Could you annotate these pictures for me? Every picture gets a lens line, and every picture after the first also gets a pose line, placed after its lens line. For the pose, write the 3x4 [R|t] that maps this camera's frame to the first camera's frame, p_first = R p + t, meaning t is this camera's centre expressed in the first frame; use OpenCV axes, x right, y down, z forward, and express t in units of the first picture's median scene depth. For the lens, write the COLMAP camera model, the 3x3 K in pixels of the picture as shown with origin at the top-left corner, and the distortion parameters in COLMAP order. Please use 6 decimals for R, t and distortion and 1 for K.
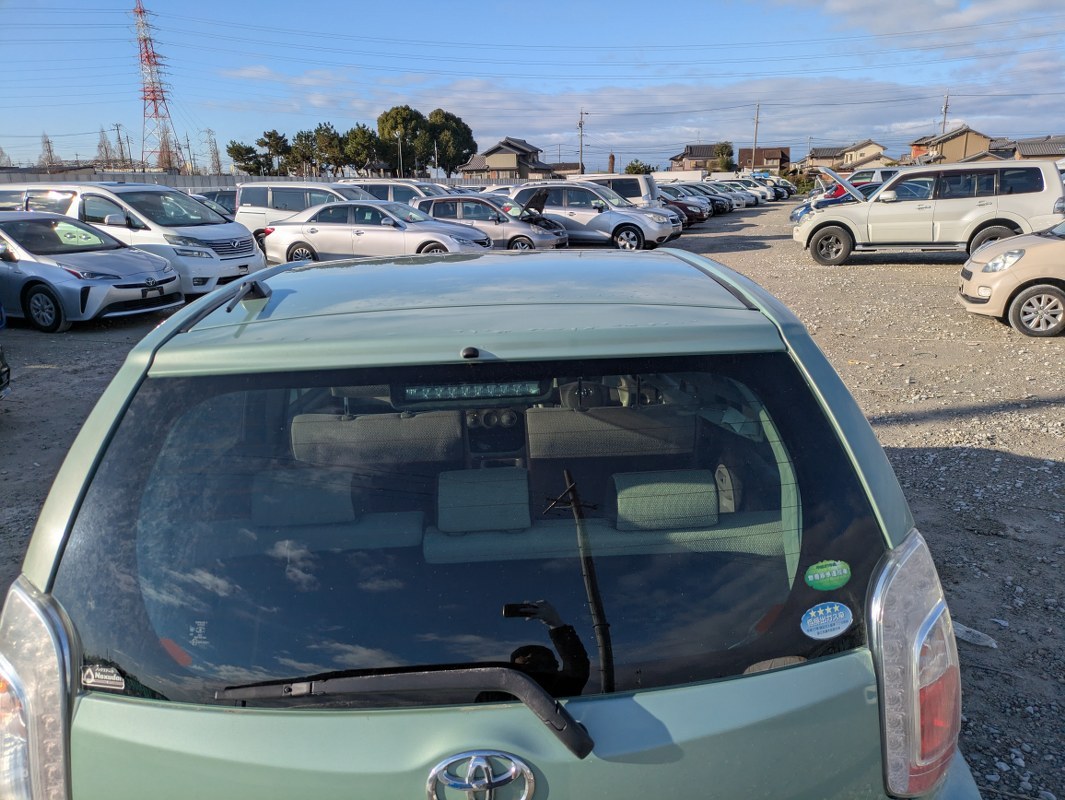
lens RADIAL K [[777.5, 0, 532.5], [0, 777.5, 400.0], [0, 0, 1]] dist [0.022752, -0.002638]
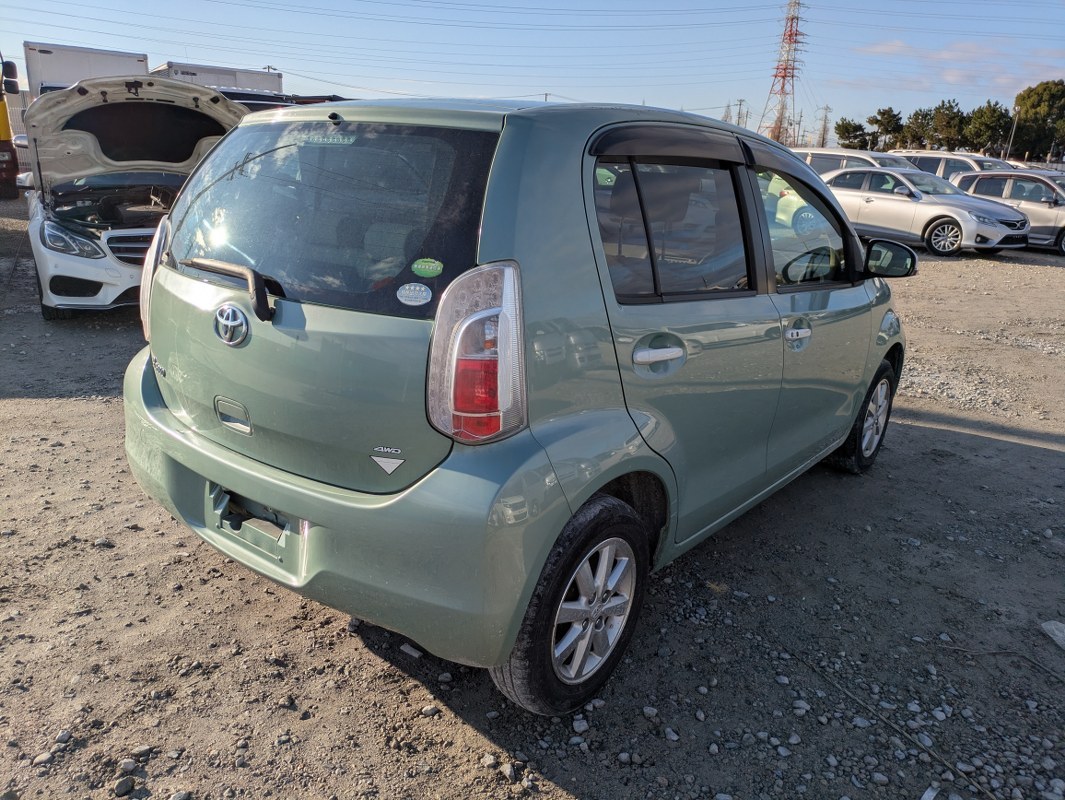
lens RADIAL K [[792.4, 0, 550.1], [0, 792.4, 408.3], [0, 0, 1]] dist [0.012014, 0.007421]
pose [[0.766123, 0.246475, -0.593553, 0.120698], [-0.230368, 0.967486, 0.104407, 0.021638], [0.599988, 0.056747, 0.797994, -0.003564]]
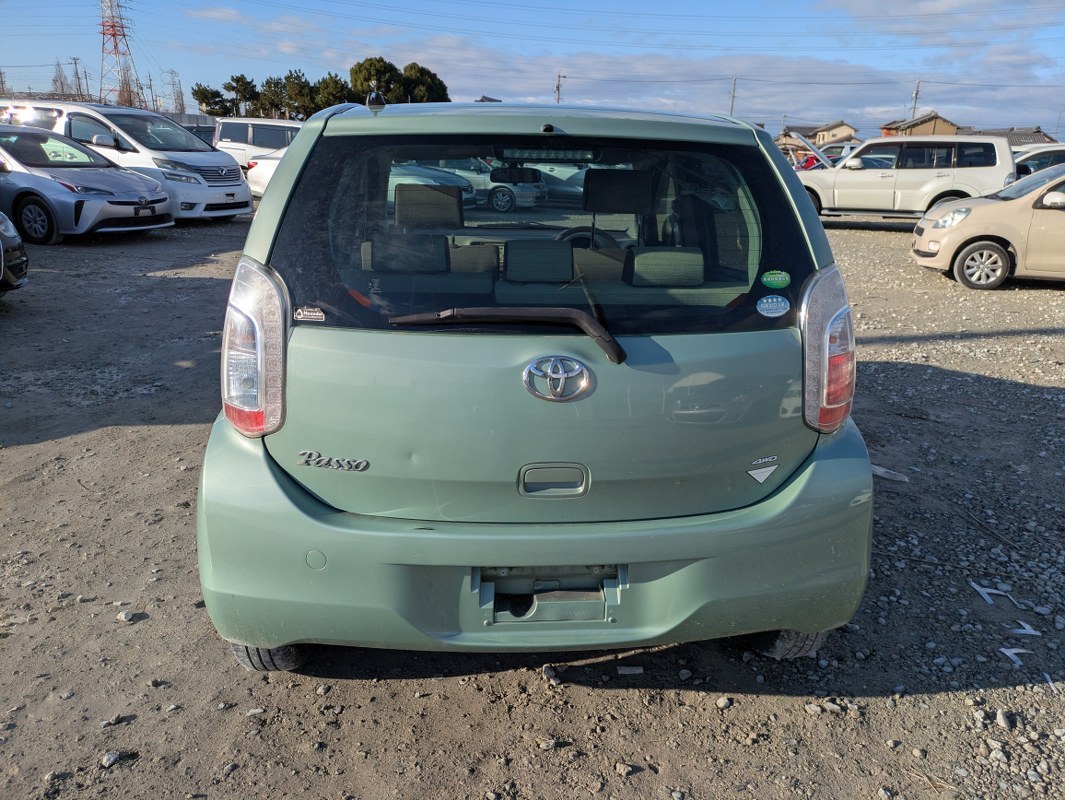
lens RADIAL K [[785.4, 0, 540.2], [0, 785.4, 389.9], [0, 0, 1]] dist [0.015067, 0.001945]
pose [[0.997756, 0.037510, 0.055468, -0.013274], [-0.038995, 0.998903, 0.025932, 0.033540], [-0.054434, -0.028036, 0.998124, -0.042919]]
